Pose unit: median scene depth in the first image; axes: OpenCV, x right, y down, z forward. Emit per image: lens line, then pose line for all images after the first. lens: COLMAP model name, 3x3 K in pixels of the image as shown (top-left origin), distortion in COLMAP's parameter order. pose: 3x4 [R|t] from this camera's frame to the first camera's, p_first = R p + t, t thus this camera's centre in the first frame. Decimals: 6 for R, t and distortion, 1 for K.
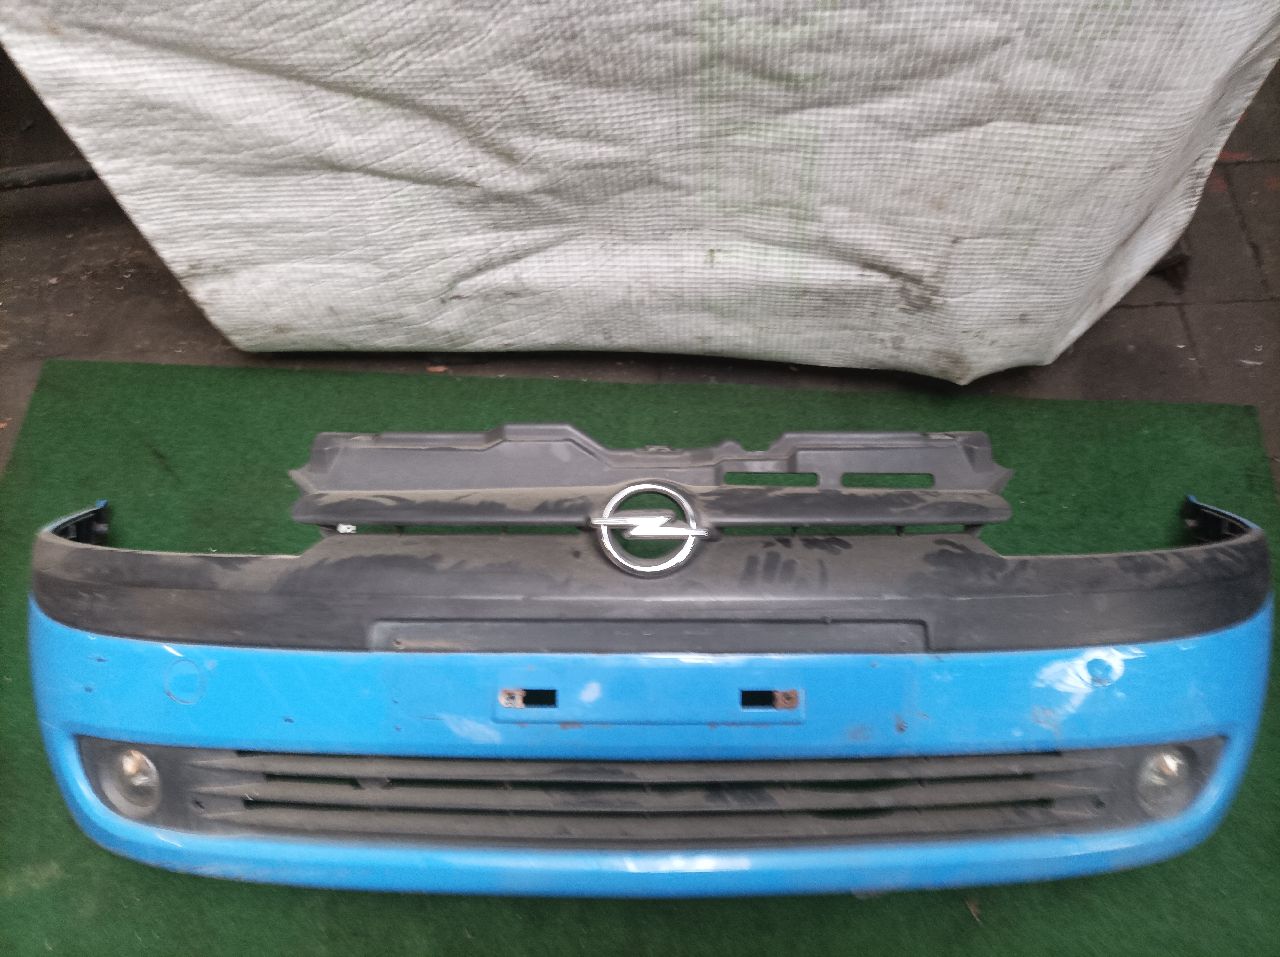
lens RADIAL K [[953.5, 0, 640.0], [0, 953.5, 478.5], [0, 0, 1]] dist [0.032245, -0.006352]
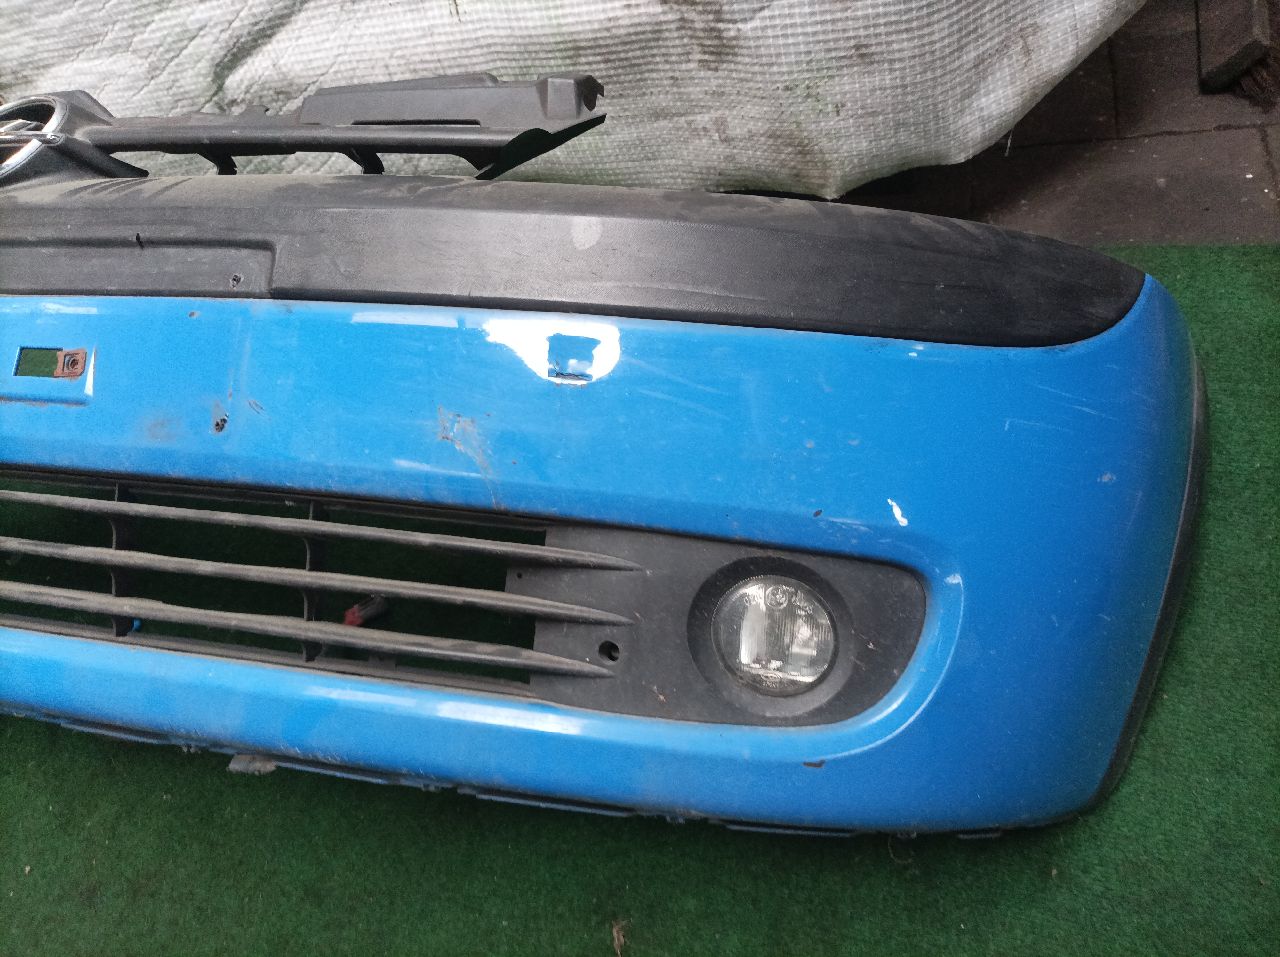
lens RADIAL K [[953.5, 0, 640.0], [0, 953.5, 478.5], [0, 0, 1]] dist [0.032245, -0.006352]
pose [[0.937916, 0.063116, -0.341073, 0.535286], [-0.119210, 0.982064, -0.146082, 0.259829], [0.325735, 0.177672, 0.928617, 0.399269]]
